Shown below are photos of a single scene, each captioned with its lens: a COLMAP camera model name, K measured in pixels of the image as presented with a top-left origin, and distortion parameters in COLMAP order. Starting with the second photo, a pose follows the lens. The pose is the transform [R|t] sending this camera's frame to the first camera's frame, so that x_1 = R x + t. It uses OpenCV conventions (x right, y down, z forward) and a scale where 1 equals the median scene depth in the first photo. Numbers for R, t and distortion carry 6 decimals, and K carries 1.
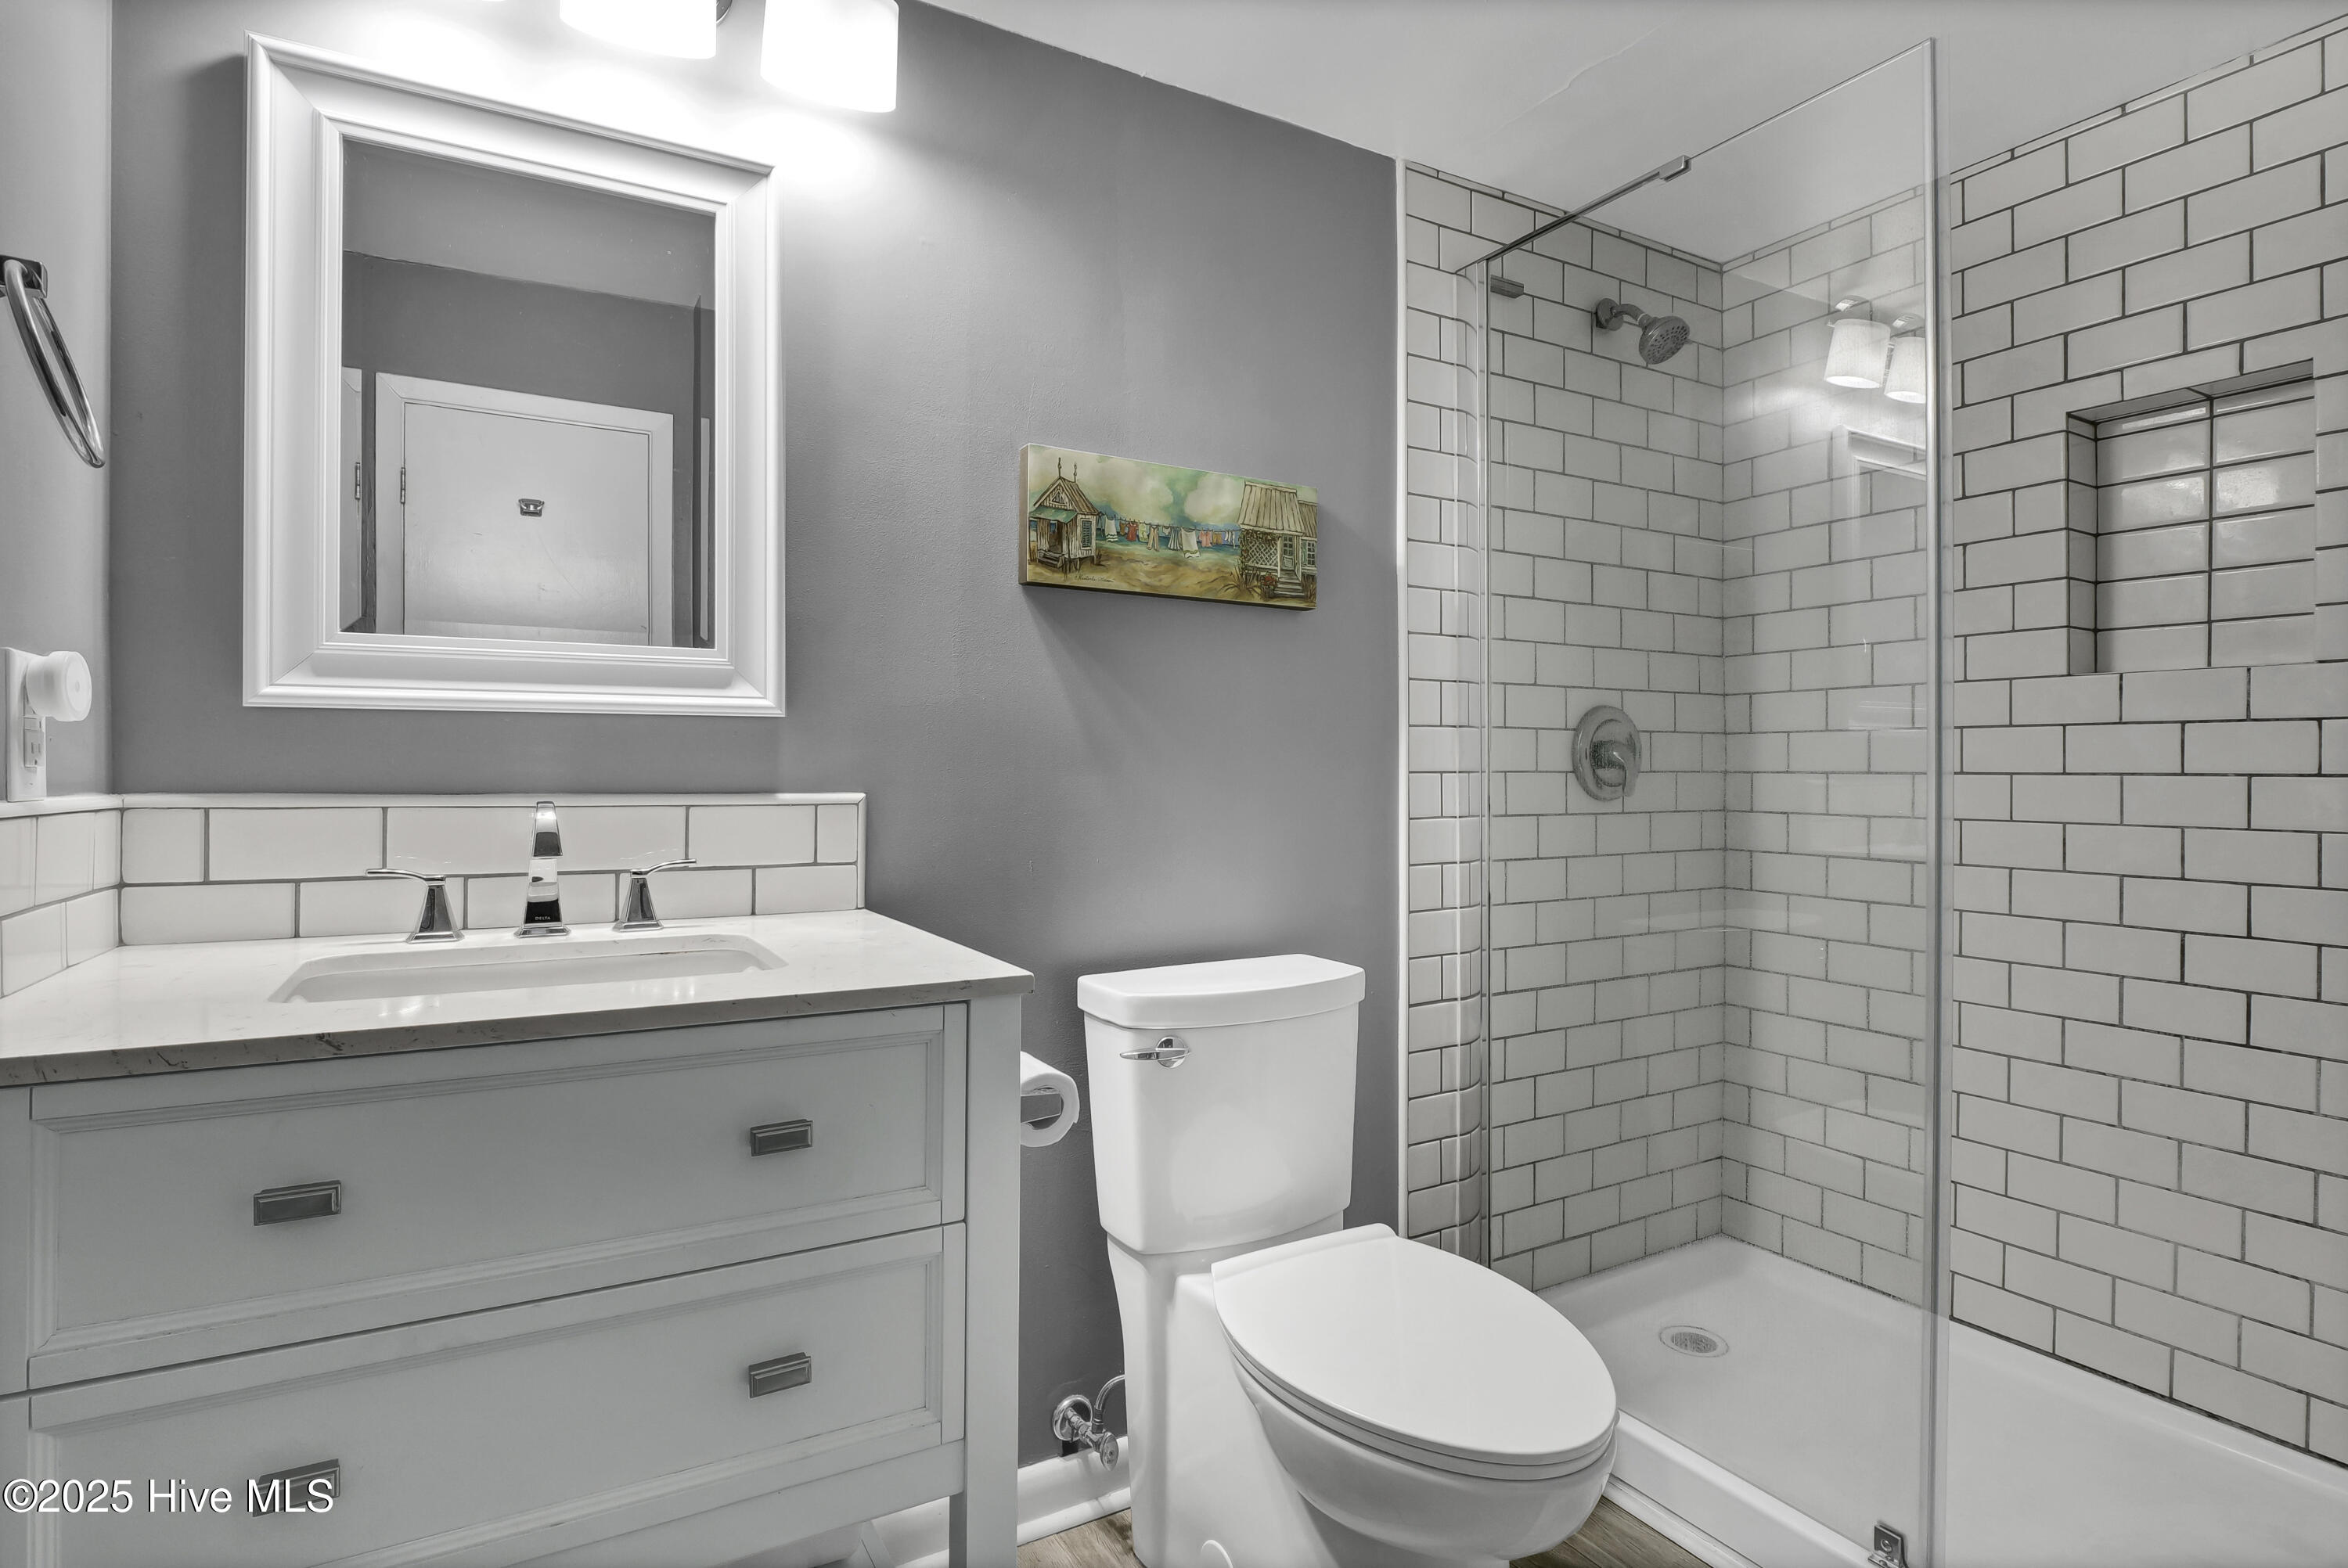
lens RADIAL K [[1157.4, 0, 1168.3], [0, 1157.4, 771.5], [0, 0, 1]] dist [-0.014220, -0.001675]
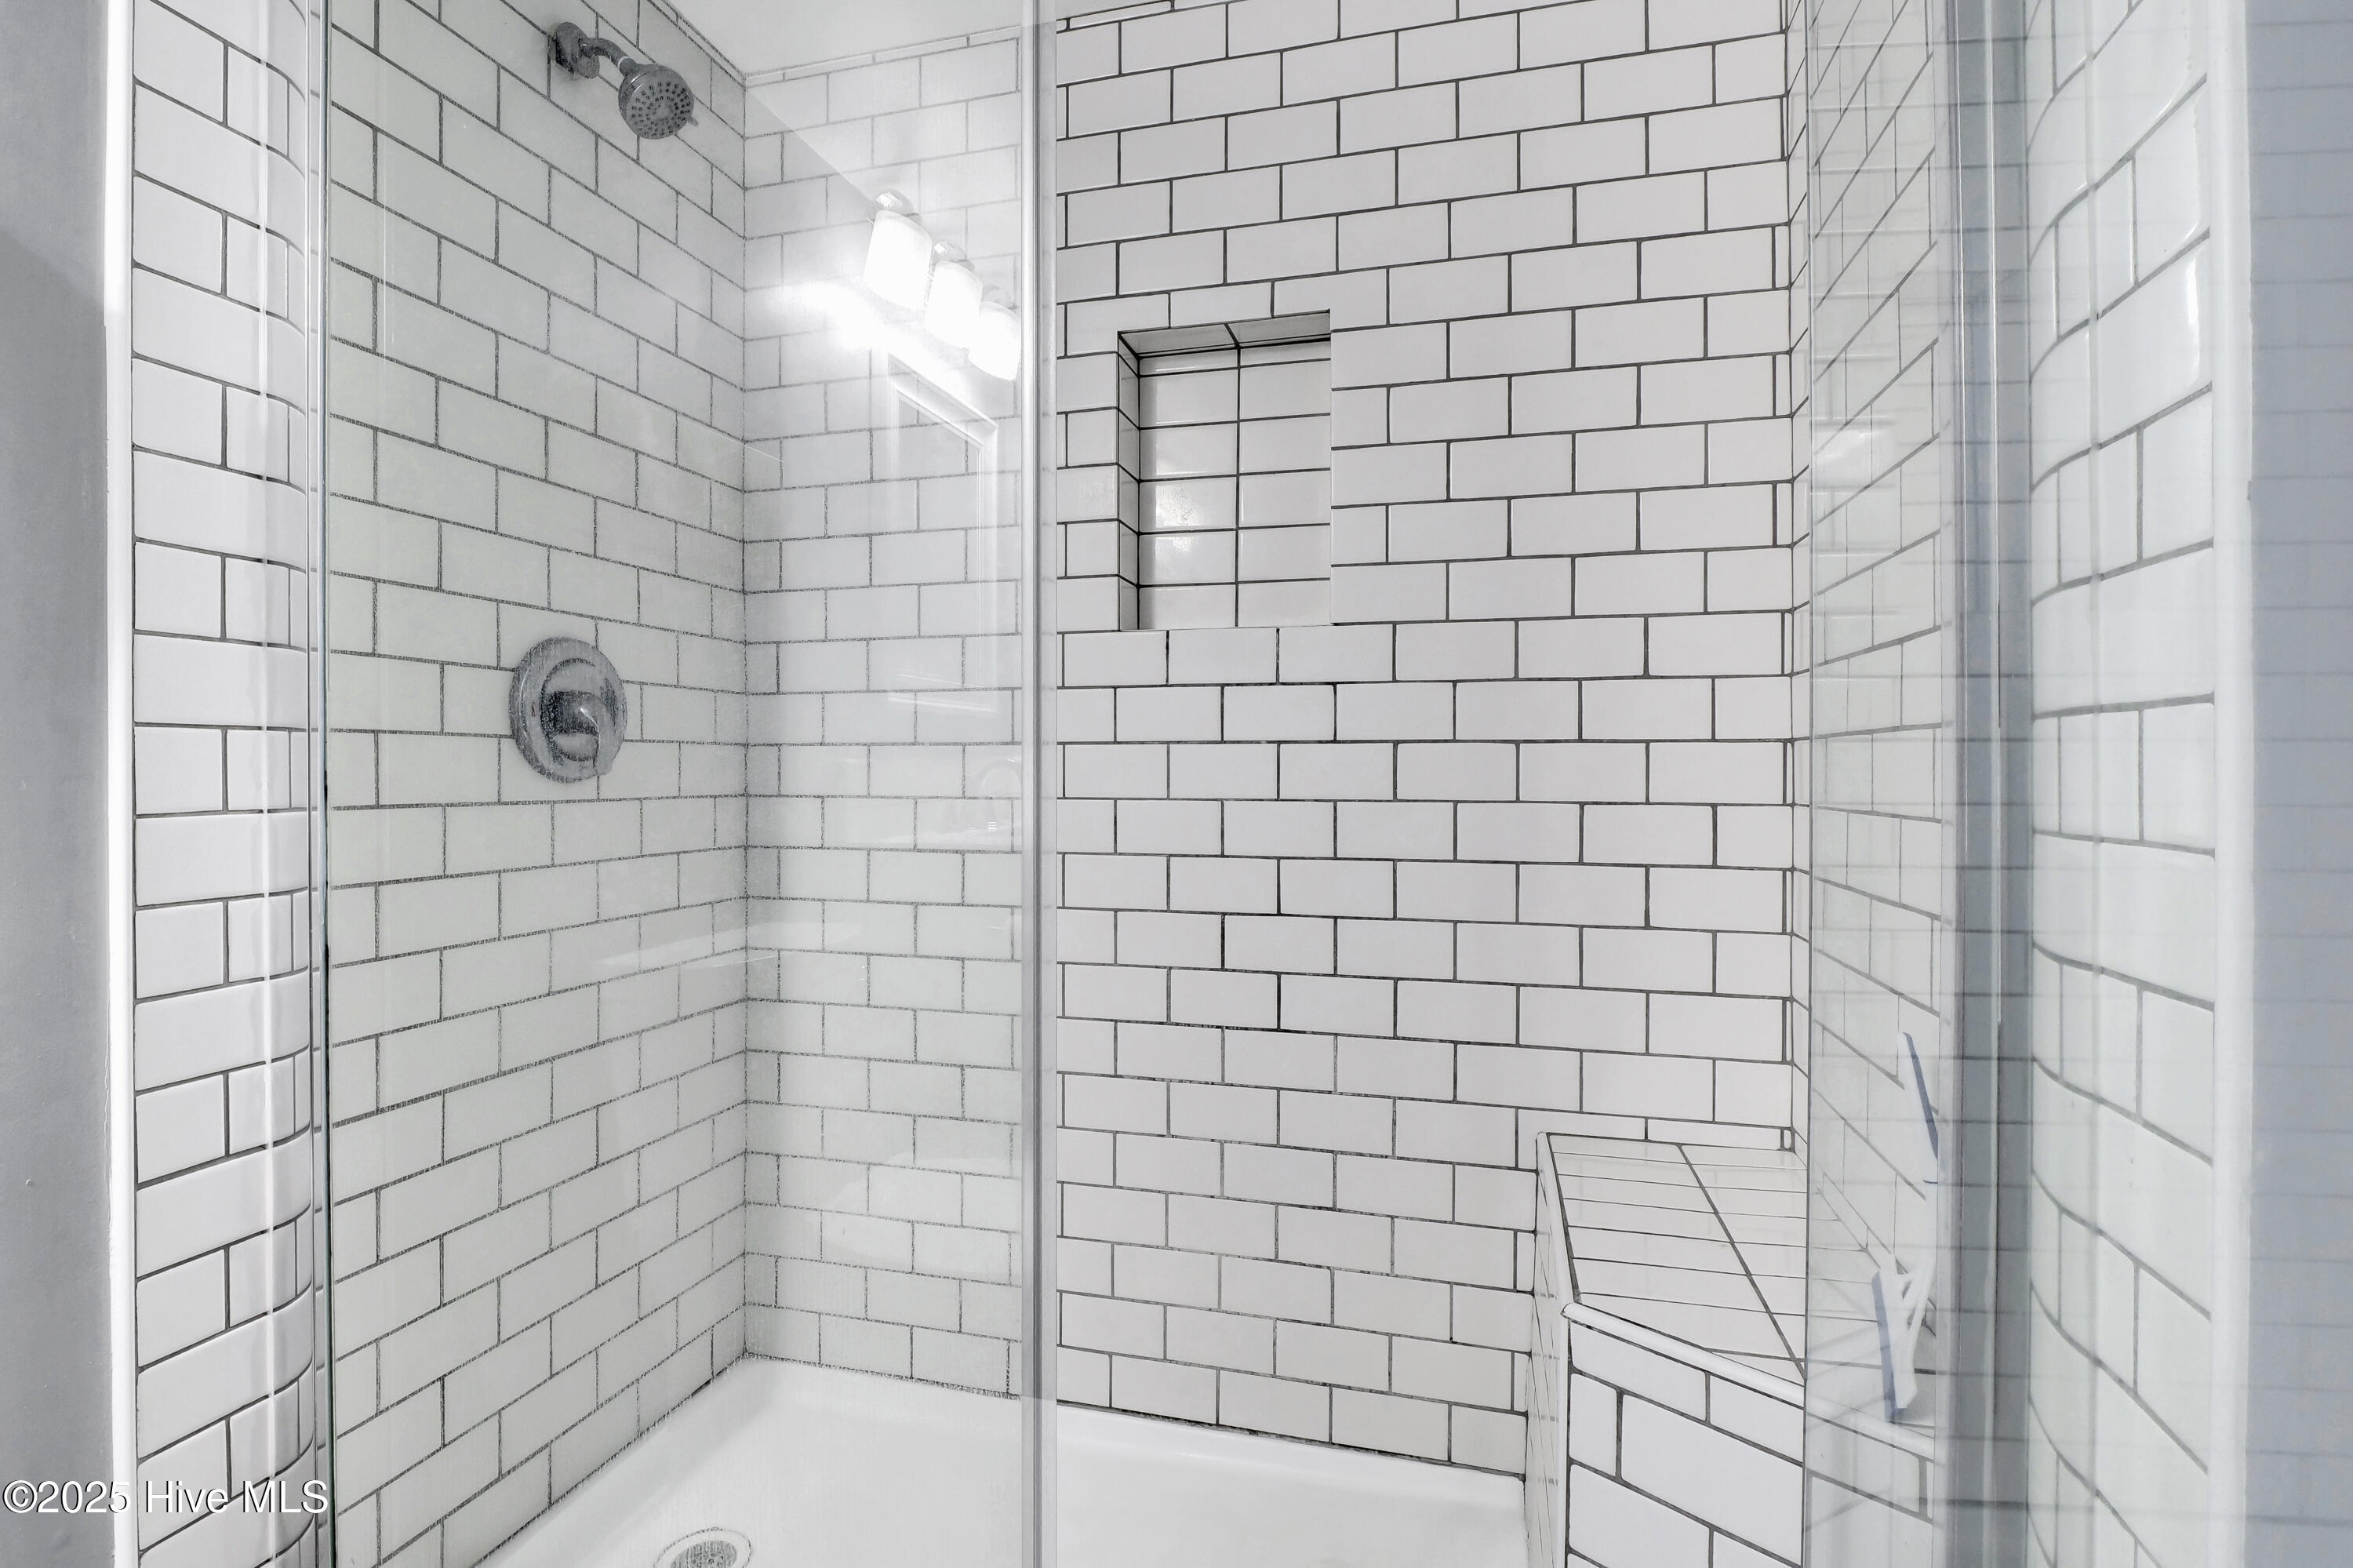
lens RADIAL K [[1160.1, 0, 1168.4], [0, 1160.1, 764.1], [0, 0, 1]] dist [-0.014220, -0.001675]
pose [[0.709271, 0.001331, 0.704934, 0.162944], [0.002654, 0.999986, -0.004558, 0.019790], [-0.704931, 0.005104, 0.709258, 0.301156]]
